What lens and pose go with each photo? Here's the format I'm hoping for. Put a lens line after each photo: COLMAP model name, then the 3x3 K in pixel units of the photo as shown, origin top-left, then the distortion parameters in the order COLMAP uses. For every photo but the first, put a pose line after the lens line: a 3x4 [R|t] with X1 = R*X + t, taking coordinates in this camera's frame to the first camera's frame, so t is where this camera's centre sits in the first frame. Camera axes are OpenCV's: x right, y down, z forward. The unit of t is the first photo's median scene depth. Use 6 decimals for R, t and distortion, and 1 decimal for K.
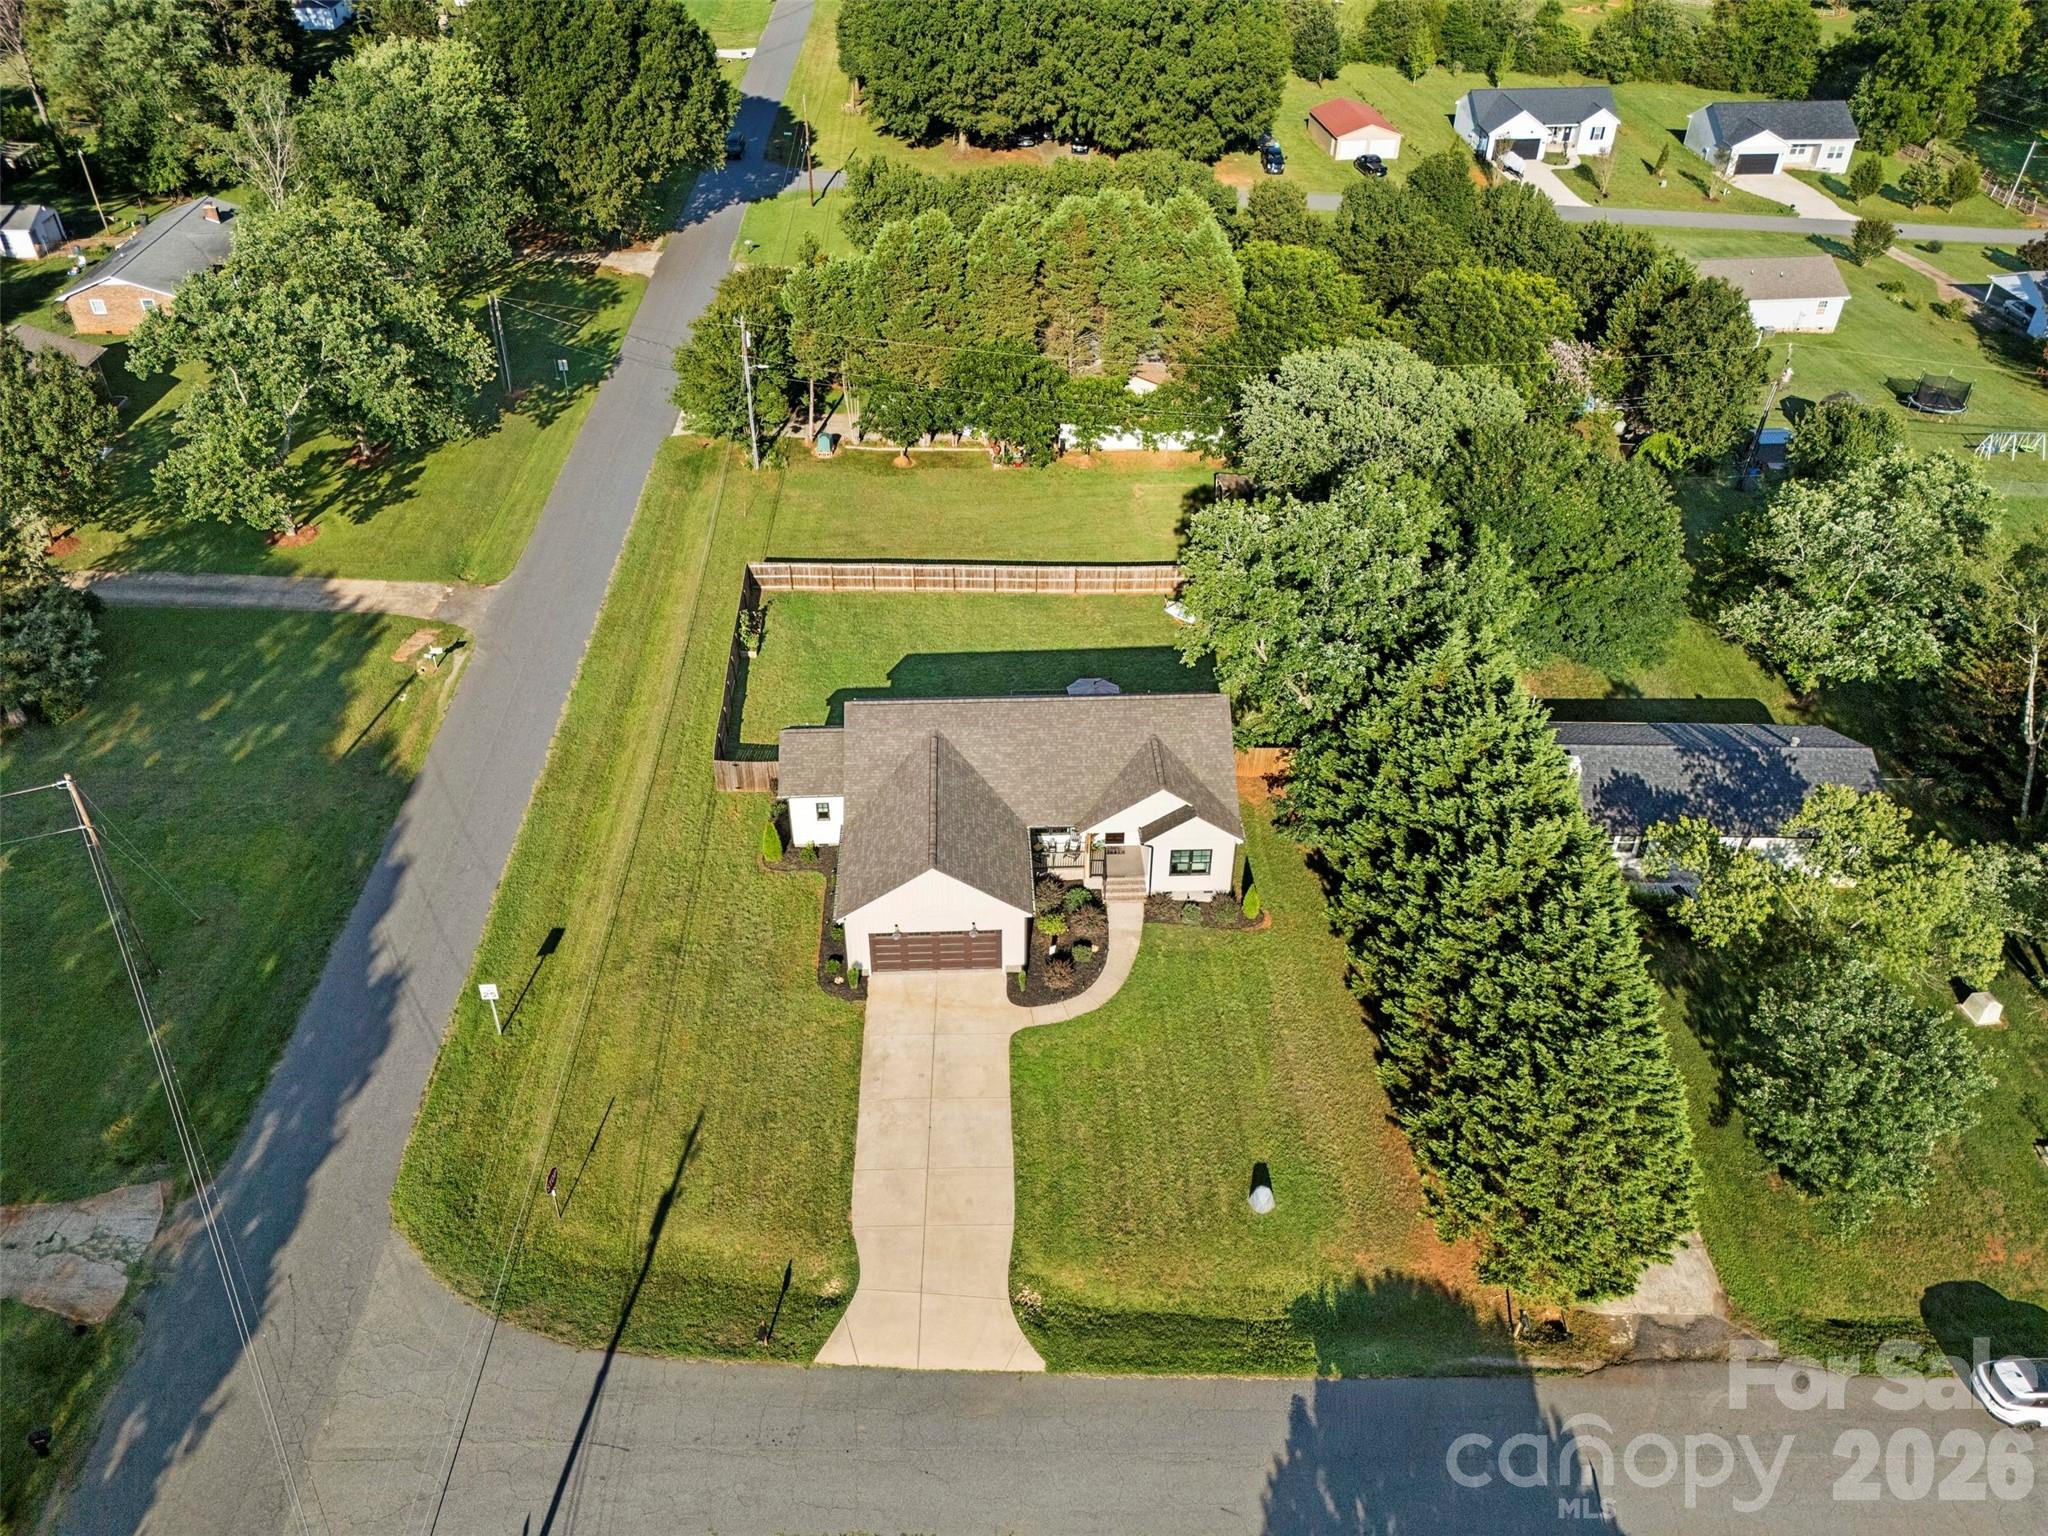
lens RADIAL K [[1498.0, 0, 1024.0], [0, 1498.0, 768.0], [0, 0, 1]] dist [0.074893, -0.066807]
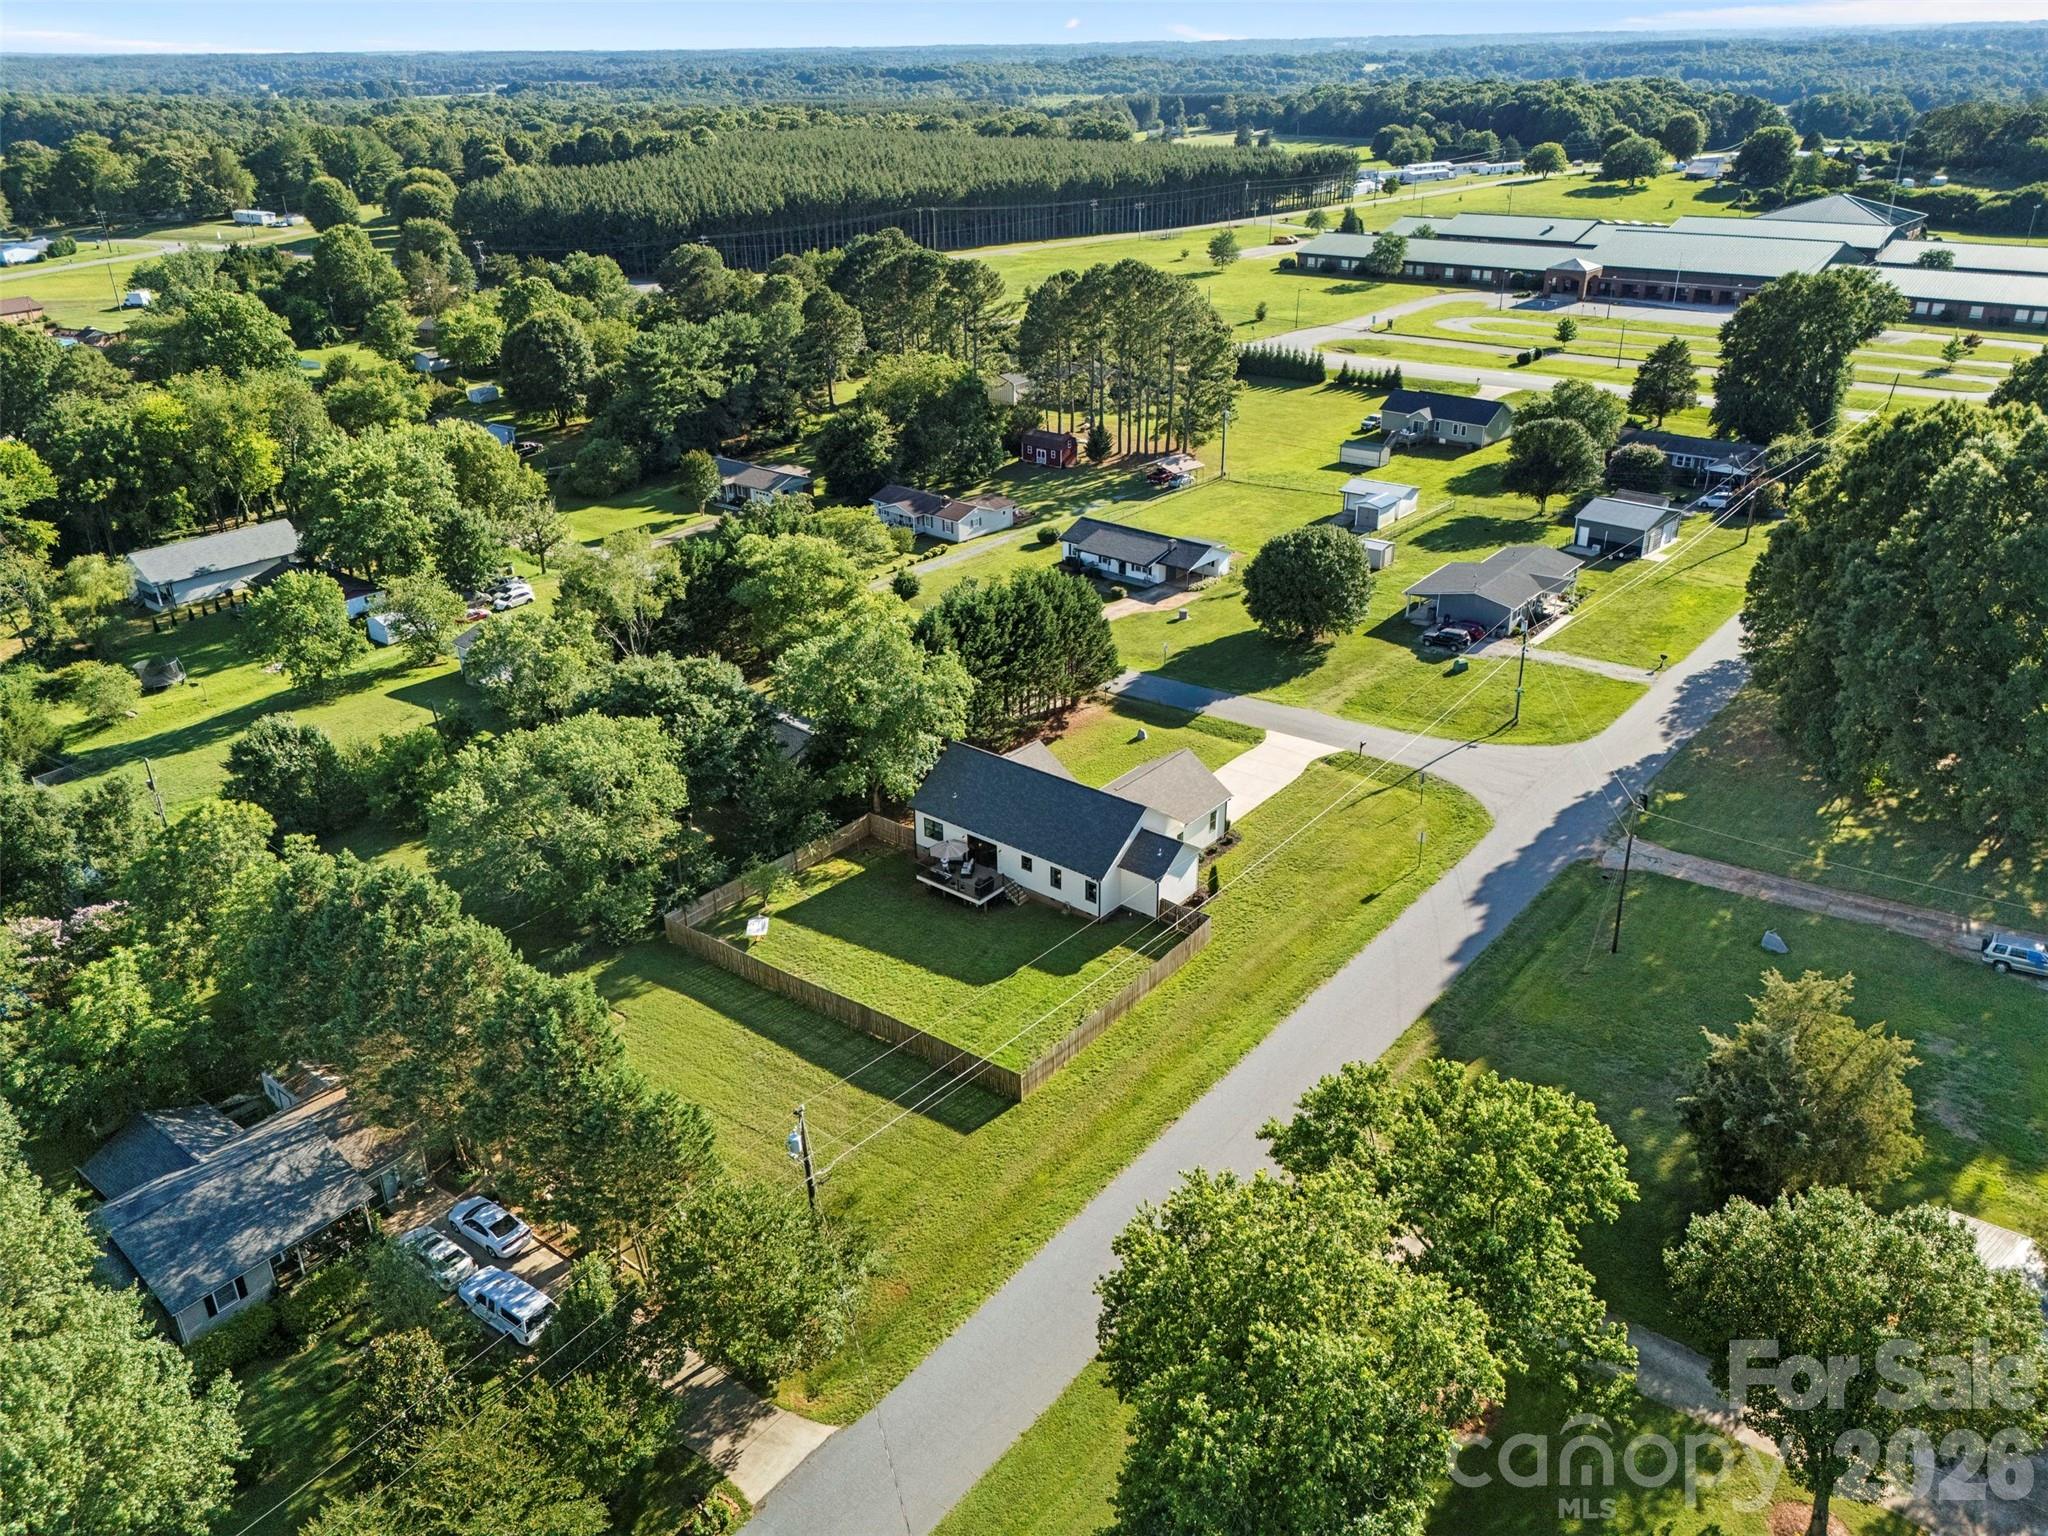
lens RADIAL K [[1498.0, 0, 1024.0], [0, 1498.0, 768.0], [0, 0, 1]] dist [0.074893, -0.066807]
pose [[-0.745771, -0.277588, 0.605617, -0.814516], [0.414570, 0.518230, 0.748044, -1.088169], [-0.521496, 0.808940, -0.271401, 1.287566]]
